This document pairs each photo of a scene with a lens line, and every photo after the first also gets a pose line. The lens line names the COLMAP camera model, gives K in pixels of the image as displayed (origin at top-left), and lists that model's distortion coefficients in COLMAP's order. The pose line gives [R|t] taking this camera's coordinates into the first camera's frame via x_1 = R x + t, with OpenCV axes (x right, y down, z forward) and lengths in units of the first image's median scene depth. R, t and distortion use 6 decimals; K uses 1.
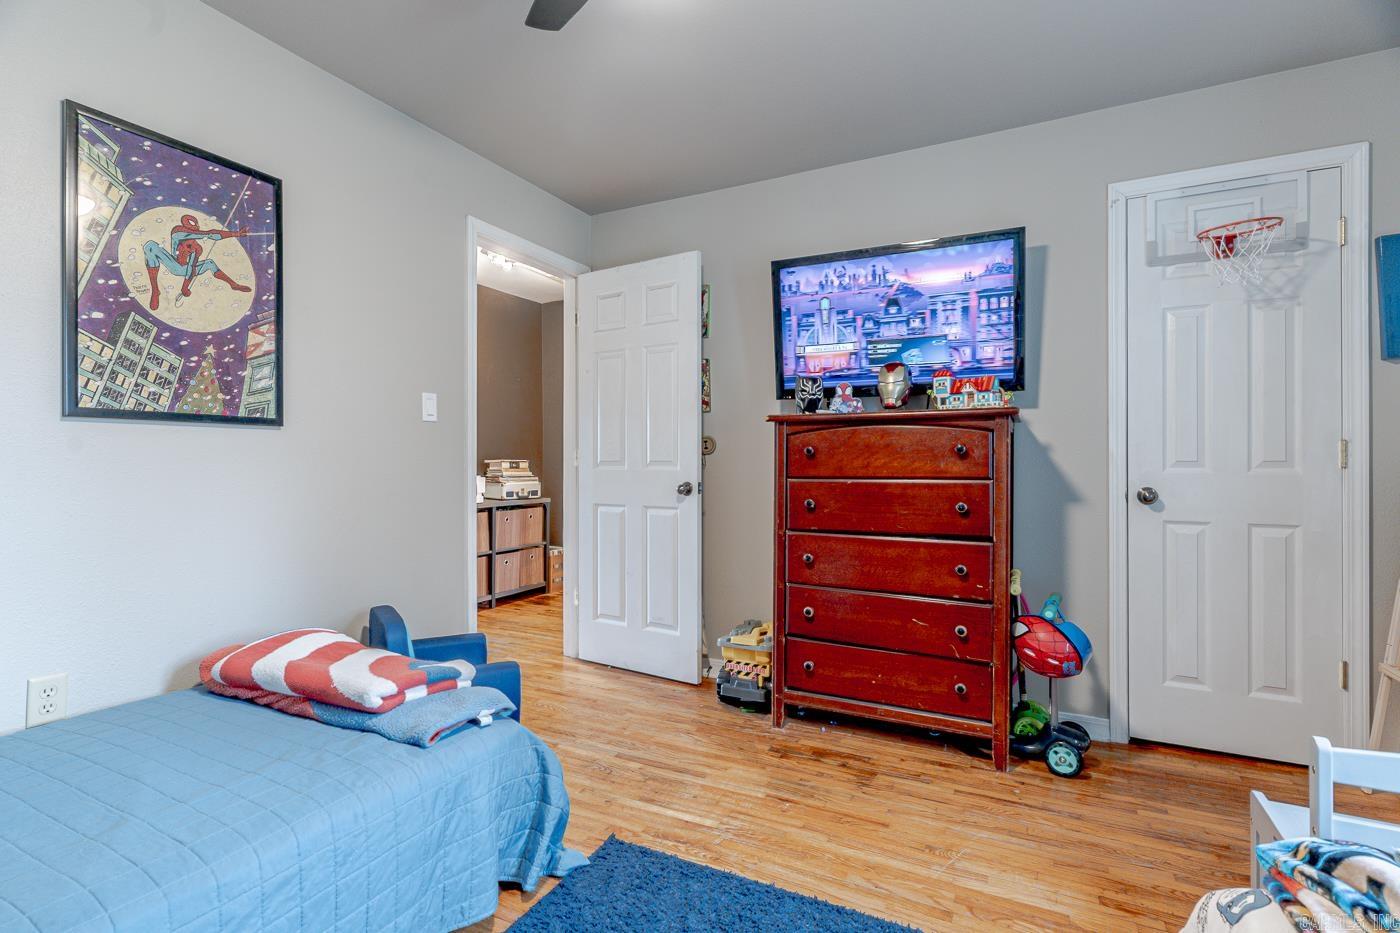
lens RADIAL K [[664.7, 0, 699.8], [0, 664.7, 465.1], [0, 0, 1]] dist [-0.000503, 0.001029]
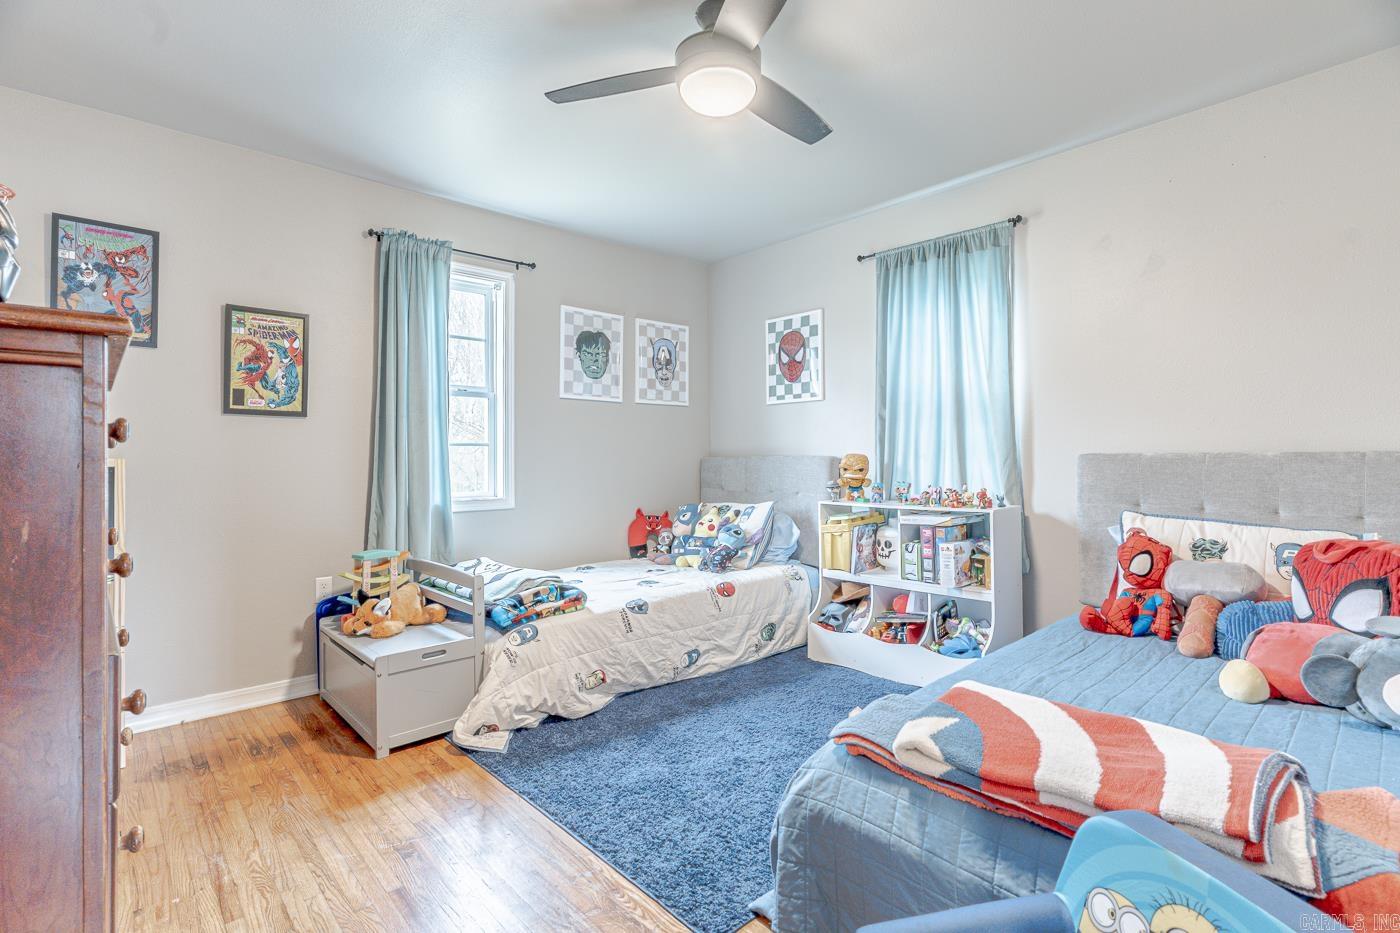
lens RADIAL K [[664.7, 0, 699.4], [0, 664.7, 461.8], [0, 0, 1]] dist [-0.000503, 0.001029]
pose [[-0.937003, 0.001359, 0.349318, -0.398786], [0.001091, 0.999999, -0.000963, -0.002587], [-0.349319, -0.000521, -0.937004, 1.766934]]
